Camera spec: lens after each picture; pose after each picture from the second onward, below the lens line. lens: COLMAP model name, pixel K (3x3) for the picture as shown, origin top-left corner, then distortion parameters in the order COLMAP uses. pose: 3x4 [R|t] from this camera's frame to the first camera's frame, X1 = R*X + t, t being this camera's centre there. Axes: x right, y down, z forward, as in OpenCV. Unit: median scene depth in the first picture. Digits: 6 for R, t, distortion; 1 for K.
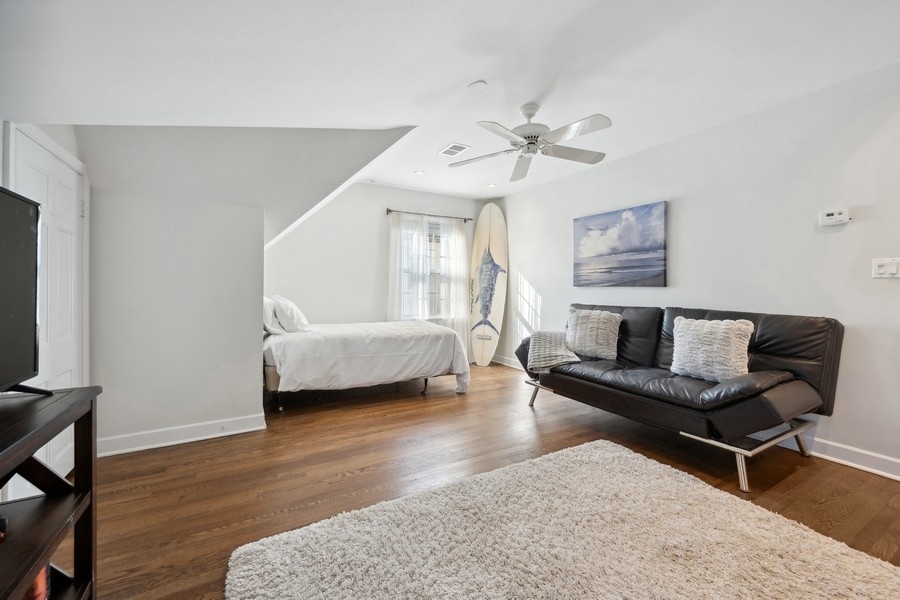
lens RADIAL K [[362.6, 0, 450.8], [0, 362.6, 290.7], [0, 0, 1]] dist [-0.001953, -0.000152]
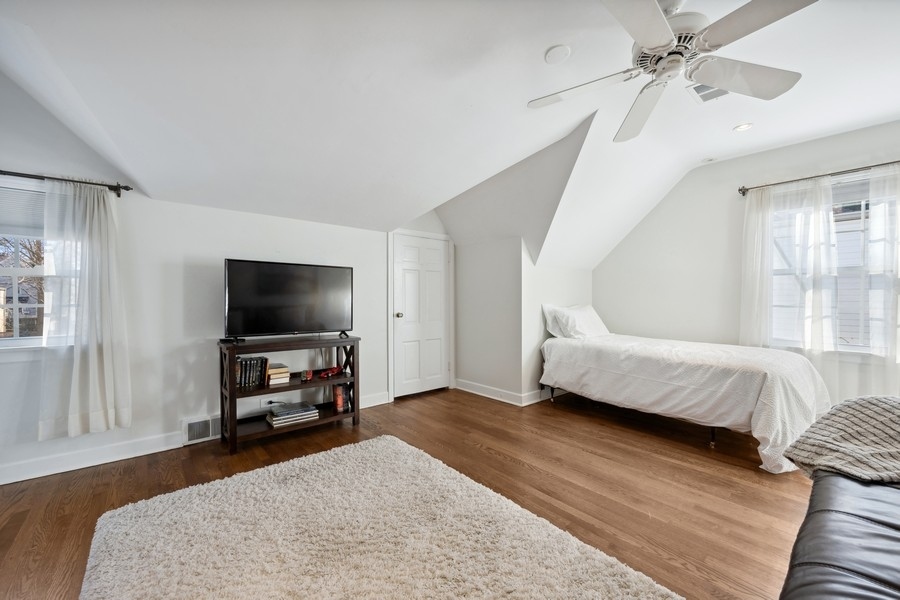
lens RADIAL K [[362.6, 0, 452.5], [0, 362.6, 302.0], [0, 0, 1]] dist [-0.001953, -0.000152]
pose [[0.187787, 0.005615, -0.982194, 0.573658], [-0.008045, 0.999959, 0.004178, 0.001613], [0.982177, 0.007118, 0.187825, 0.410050]]
